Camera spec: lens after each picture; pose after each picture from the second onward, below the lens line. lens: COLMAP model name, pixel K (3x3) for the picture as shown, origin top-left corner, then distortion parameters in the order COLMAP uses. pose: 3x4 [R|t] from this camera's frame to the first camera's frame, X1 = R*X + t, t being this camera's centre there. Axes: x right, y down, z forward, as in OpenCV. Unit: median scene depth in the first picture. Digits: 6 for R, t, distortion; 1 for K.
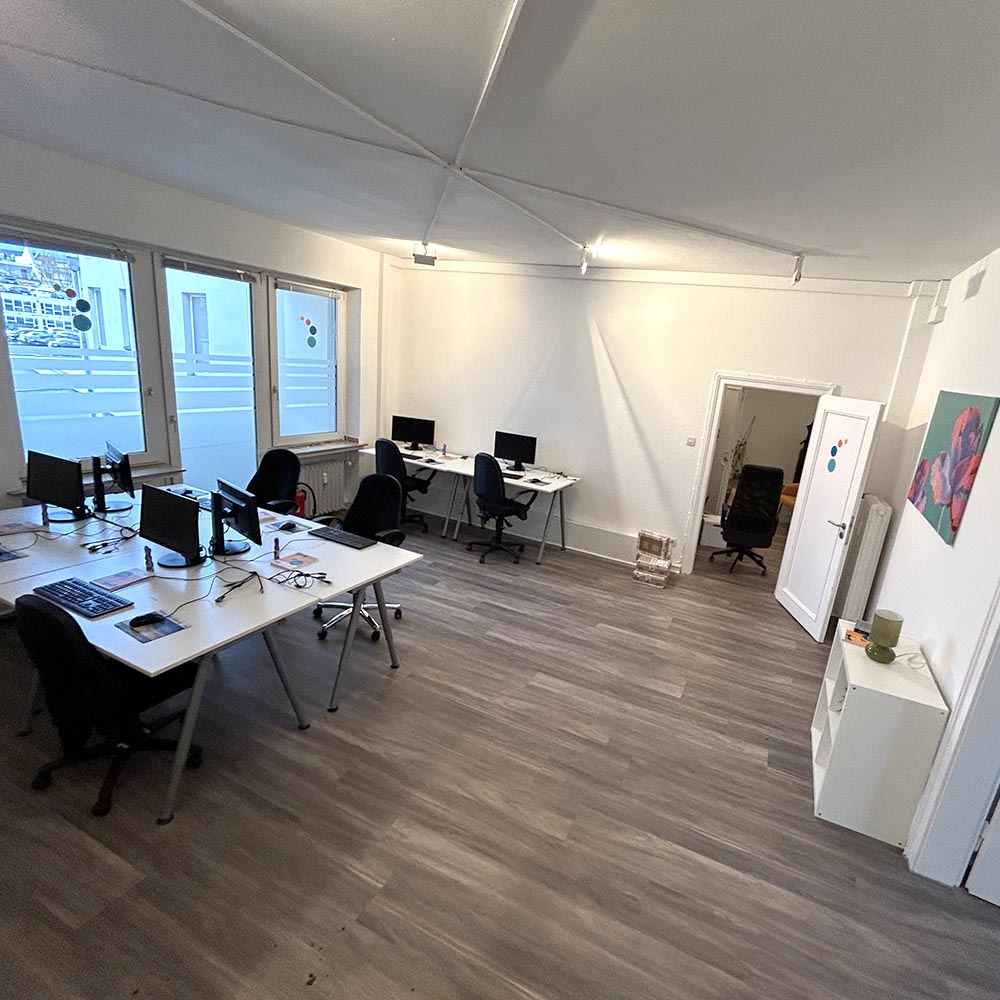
lens RADIAL K [[530.1, 0, 500.0], [0, 530.1, 500.0], [0, 0, 1]] dist [-0.025763, 0.000328]
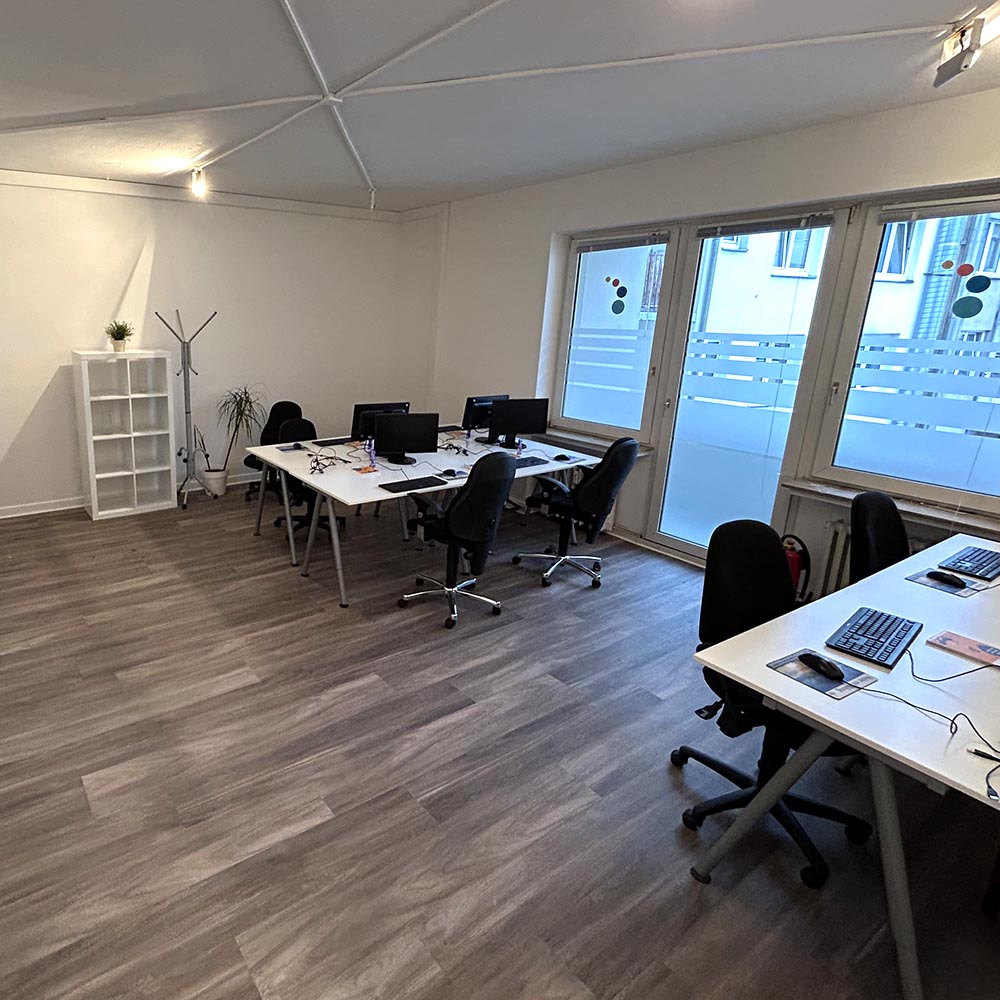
lens RADIAL K [[663.0, 0, 467.8], [0, 663.0, 498.4], [0, 0, 1]] dist [0.040676, 0.001501]
pose [[-0.420321, 0.160160, -0.893129, 0.716859], [-0.279015, 0.913796, 0.295175, -0.288800], [0.863412, 0.373265, -0.339401, 1.336318]]
